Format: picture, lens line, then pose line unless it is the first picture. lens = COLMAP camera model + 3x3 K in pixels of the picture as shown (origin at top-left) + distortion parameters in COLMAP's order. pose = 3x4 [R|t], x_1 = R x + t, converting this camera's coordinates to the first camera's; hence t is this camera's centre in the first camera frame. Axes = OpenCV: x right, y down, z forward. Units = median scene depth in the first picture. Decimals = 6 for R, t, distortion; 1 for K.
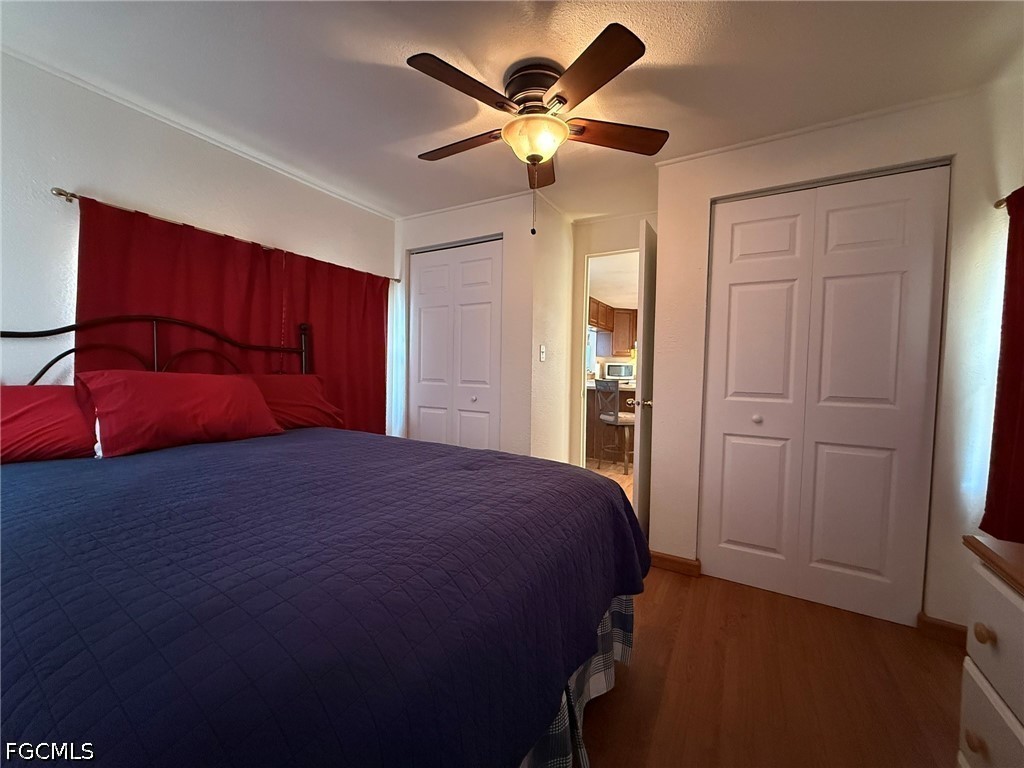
lens RADIAL K [[408.4, 0, 507.9], [0, 408.4, 384.8], [0, 0, 1]] dist [0.000439, 0.000111]
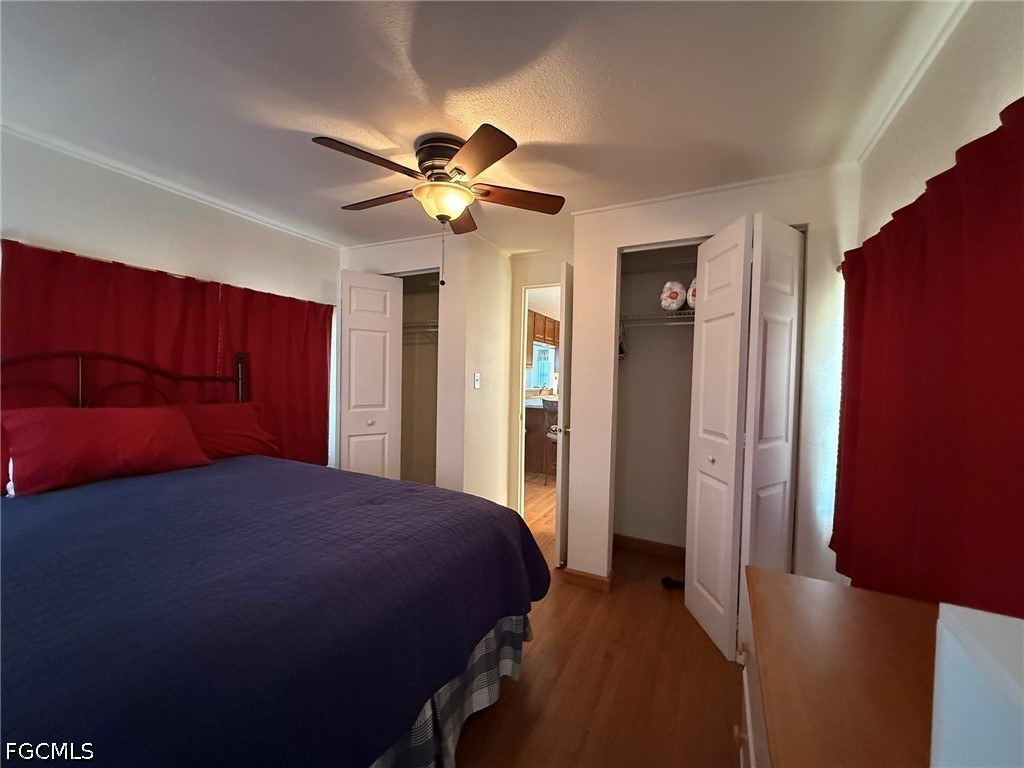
lens RADIAL K [[408.4, 0, 507.9], [0, 408.4, 384.8], [0, 0, 1]] dist [0.000439, 0.000111]
pose [[0.998199, 0.004646, 0.059813, 0.156476], [-0.003452, 0.999793, -0.020049, -0.070984], [-0.059894, 0.019807, 0.998008, -0.093758]]
